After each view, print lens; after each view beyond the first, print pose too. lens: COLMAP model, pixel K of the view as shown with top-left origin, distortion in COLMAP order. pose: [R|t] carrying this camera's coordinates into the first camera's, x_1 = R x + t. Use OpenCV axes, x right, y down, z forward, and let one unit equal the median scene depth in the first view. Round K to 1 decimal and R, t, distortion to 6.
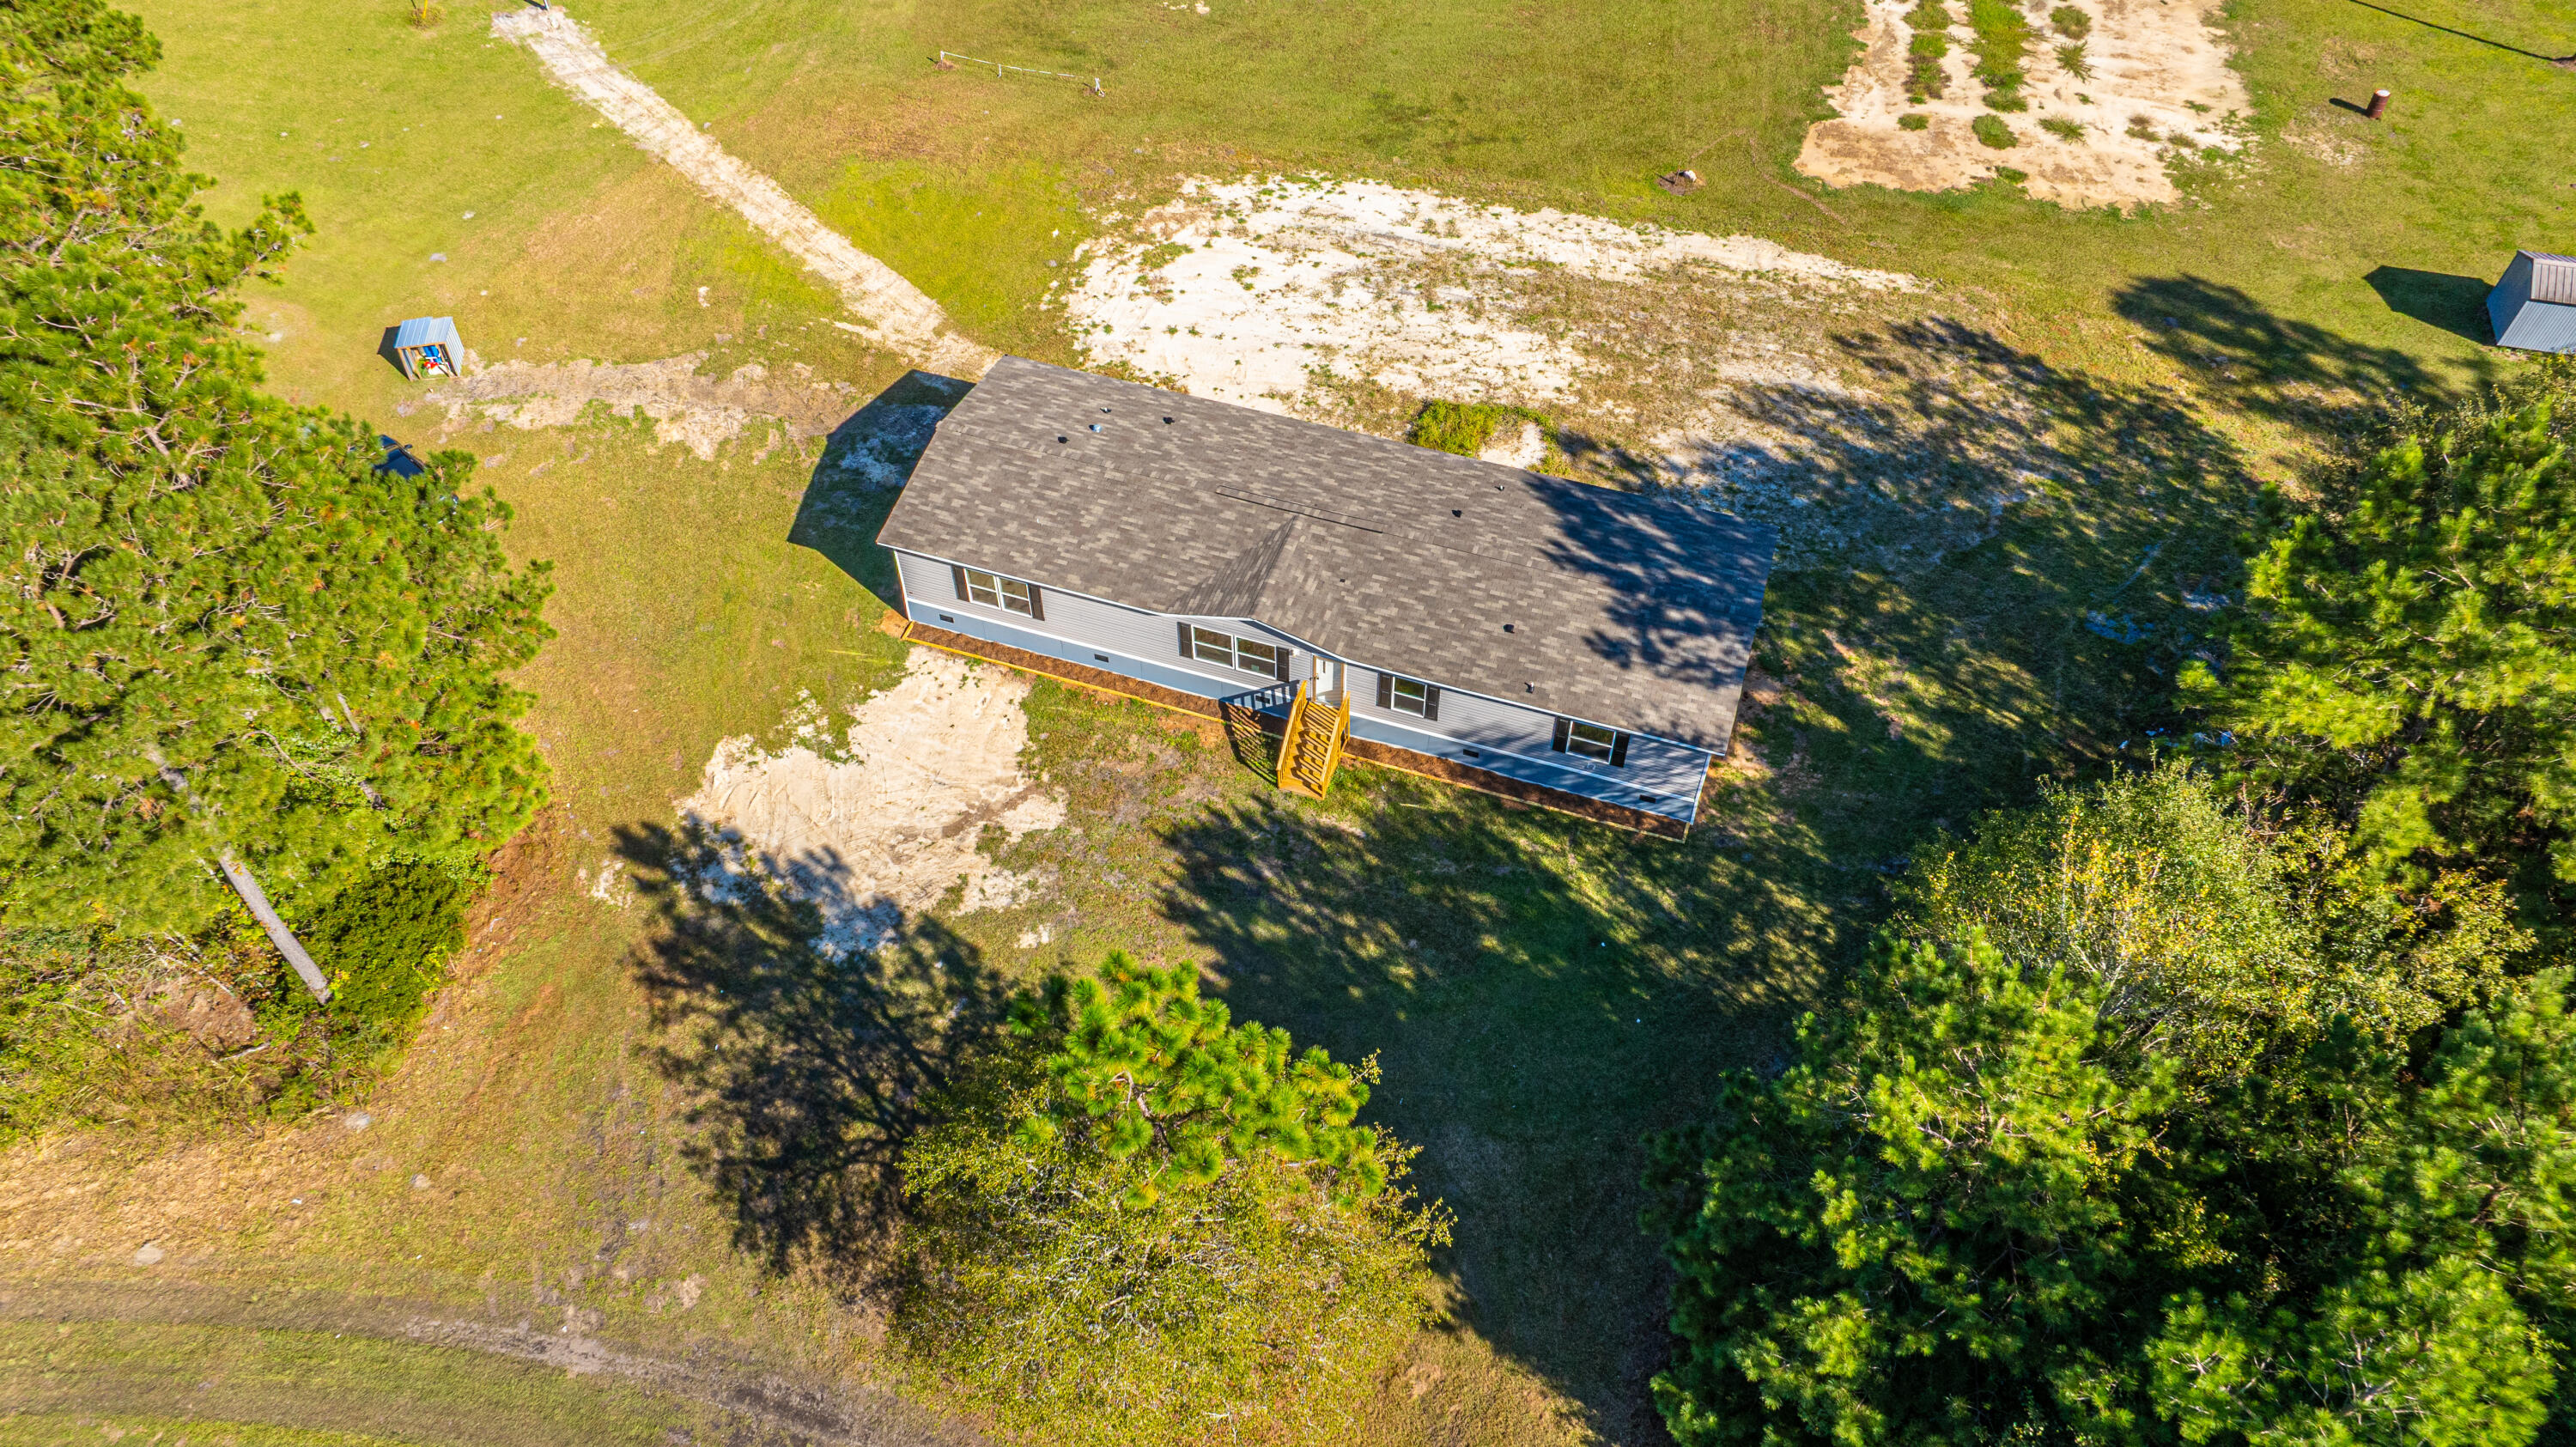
lens RADIAL K [[1806.3, 0, 1299.4], [0, 1806.3, 708.9], [0, 0, 1]] dist [-0.024840, 0.013065]
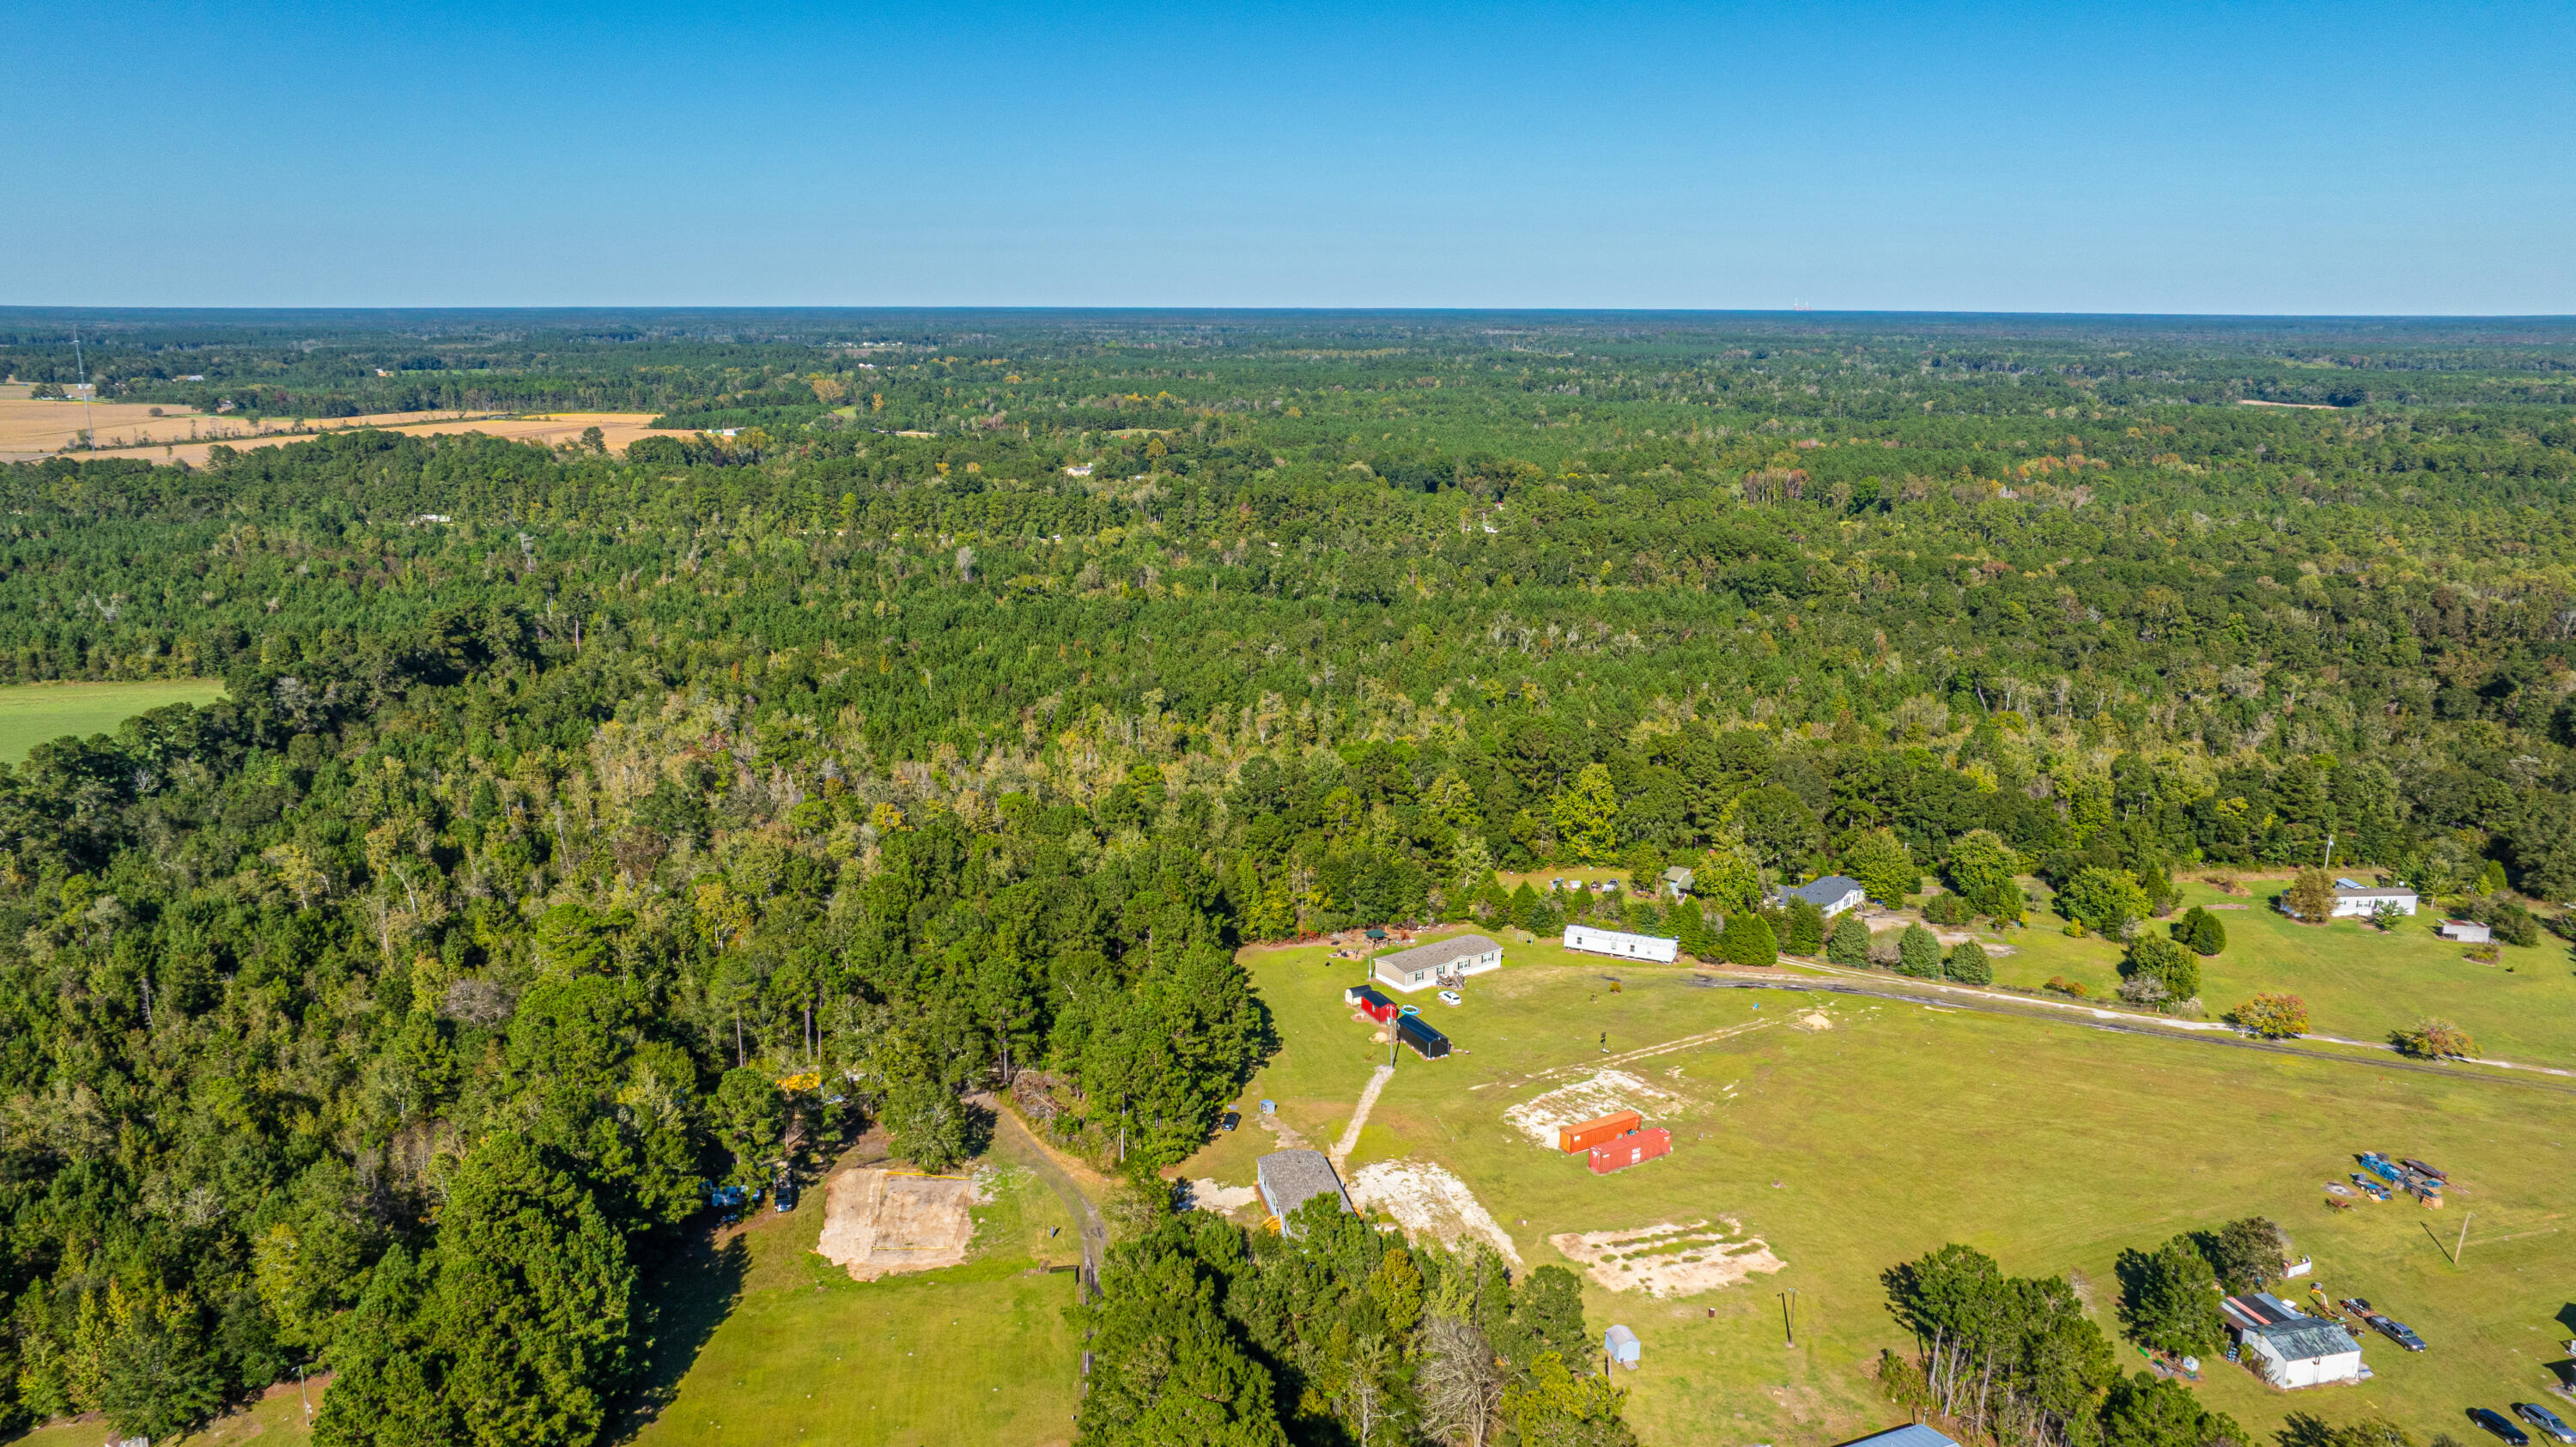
lens RADIAL K [[1806.3, 0, 1309.4], [0, 1806.3, 712.8], [0, 0, 1]] dist [-0.024840, 0.013065]
pose [[0.532739, 0.189222, -0.824854, 3.374844], [-0.651058, 0.714330, -0.256624, 0.185541], [0.540660, 0.673741, 0.503746, -1.984645]]
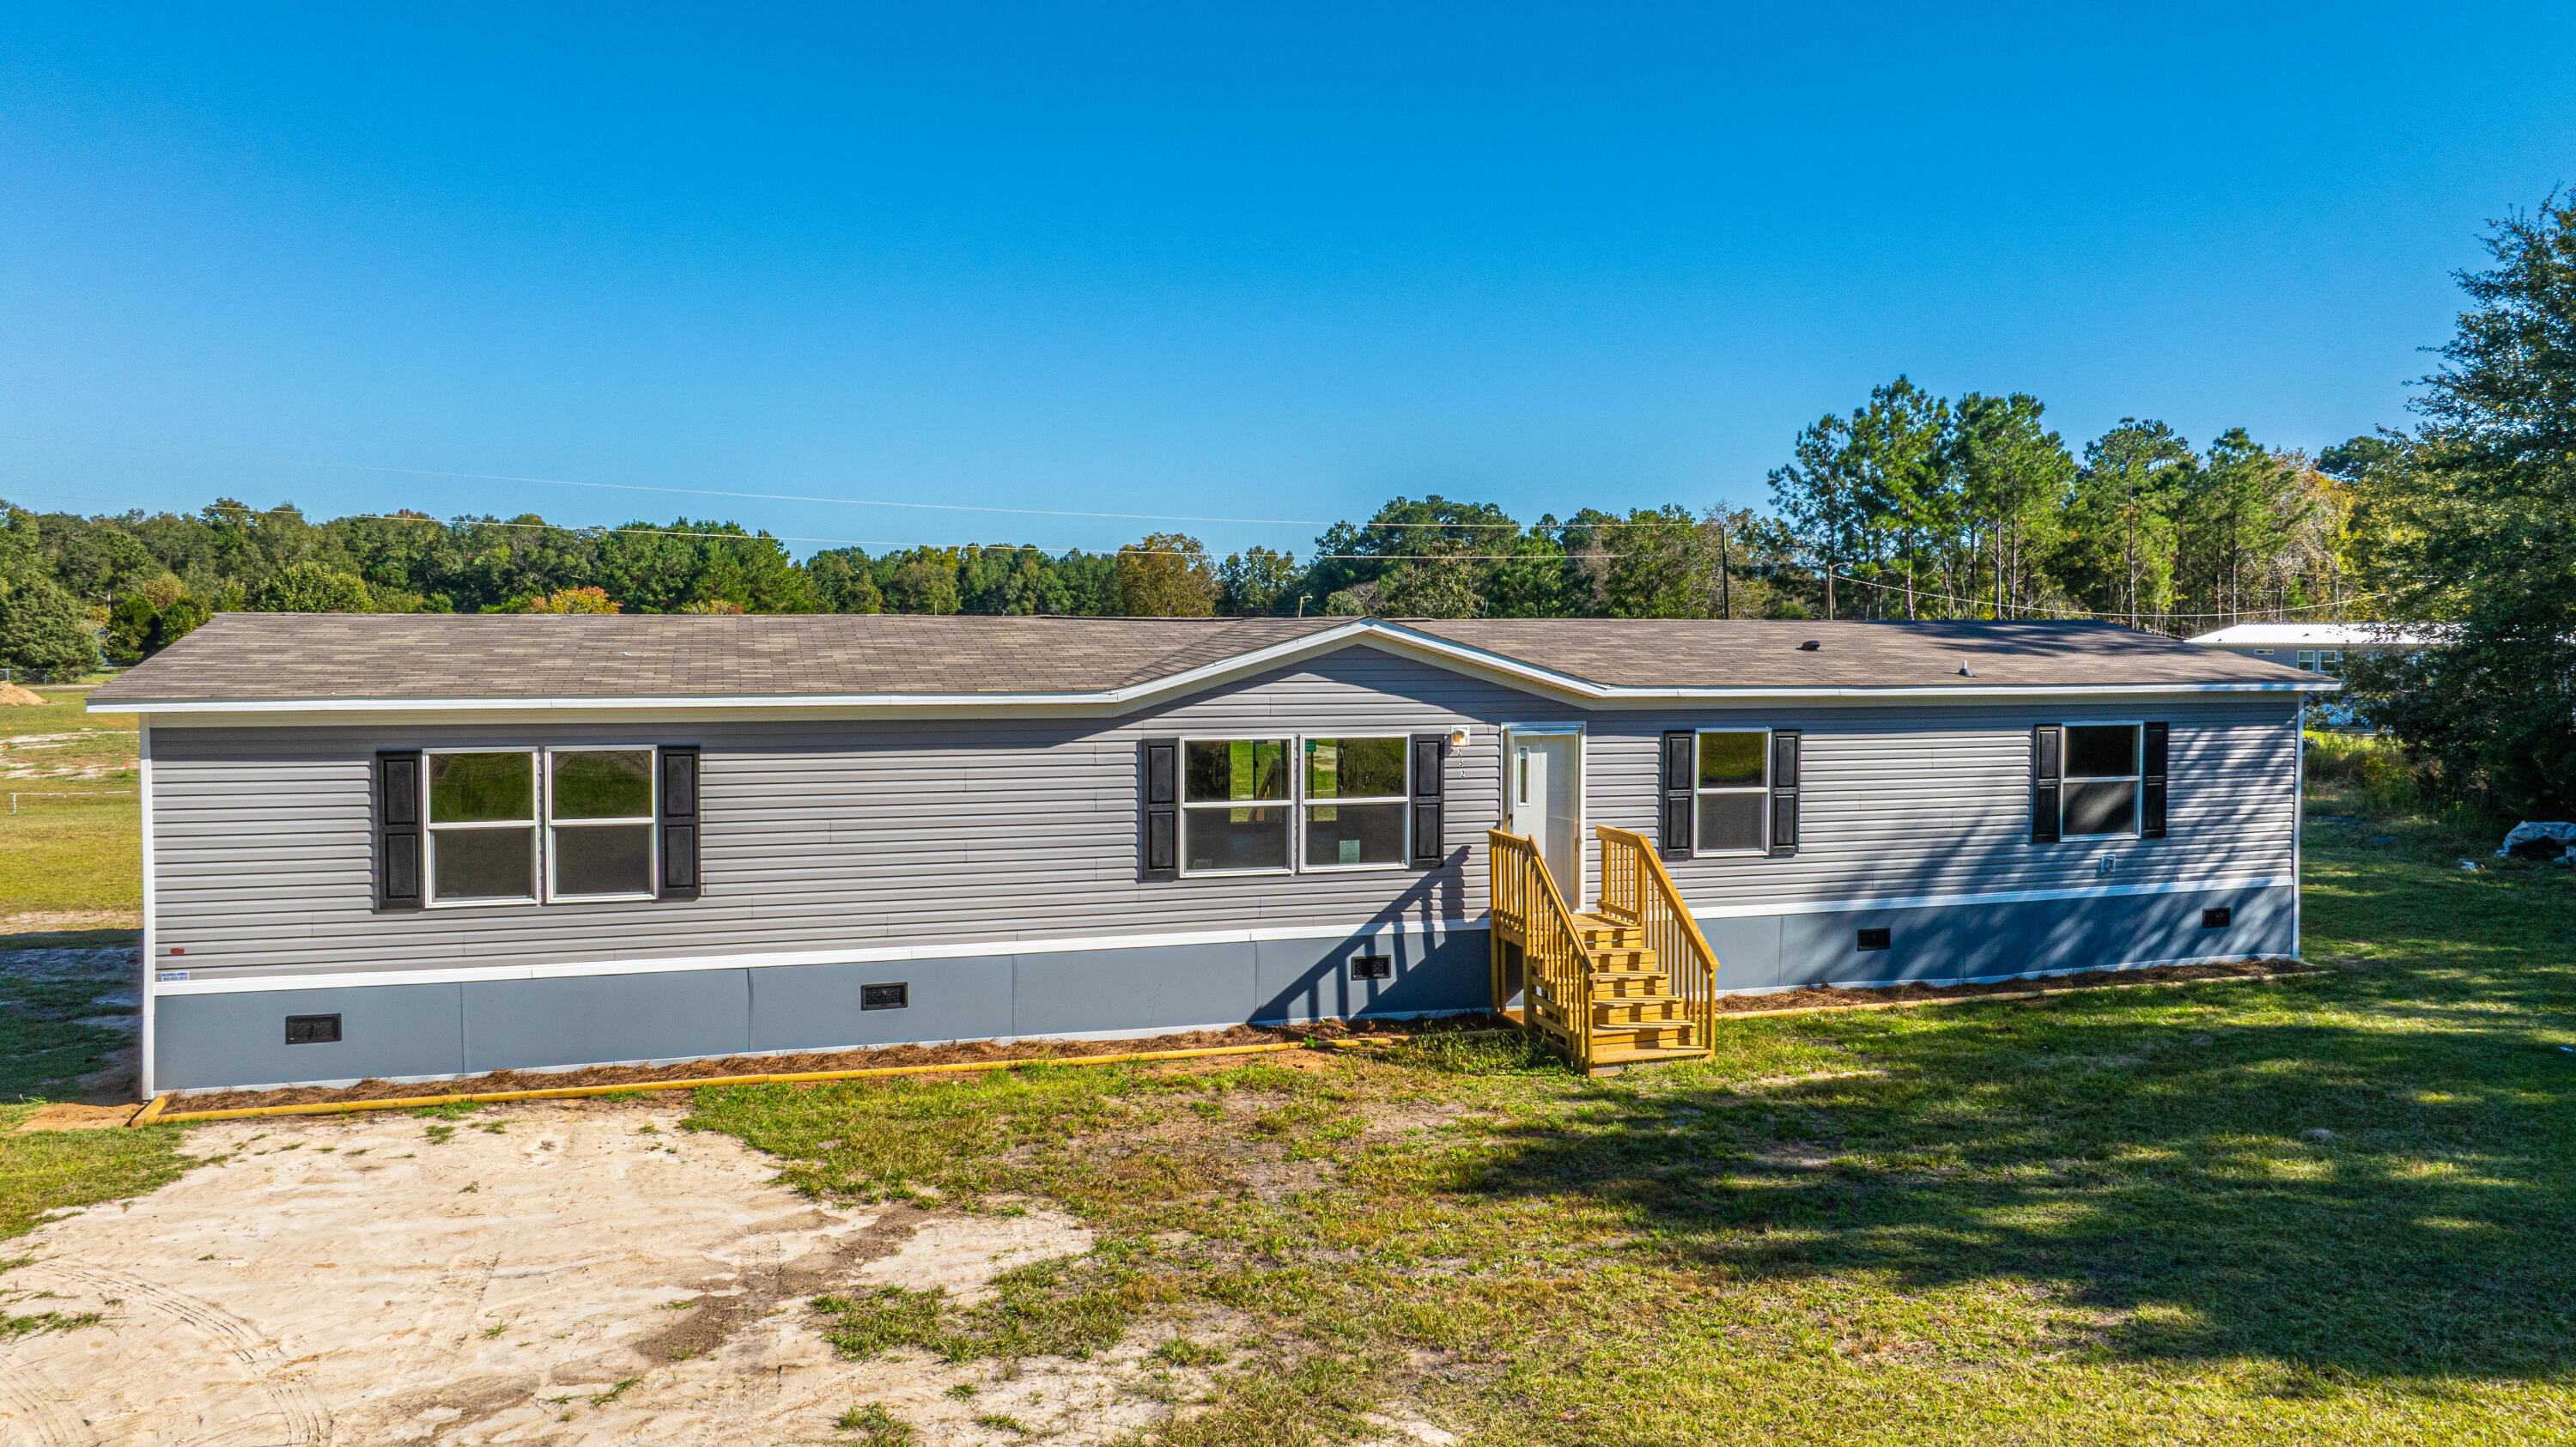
lens RADIAL K [[1807.8, 0, 1286.5], [0, 1807.8, 714.2], [0, 0, 1]] dist [-0.030335, 0.023619]
pose [[0.808085, -0.024904, 0.588539, -0.244958], [0.451223, 0.668439, -0.591259, 0.166640], [-0.378678, 0.743350, 0.551393, 0.757449]]
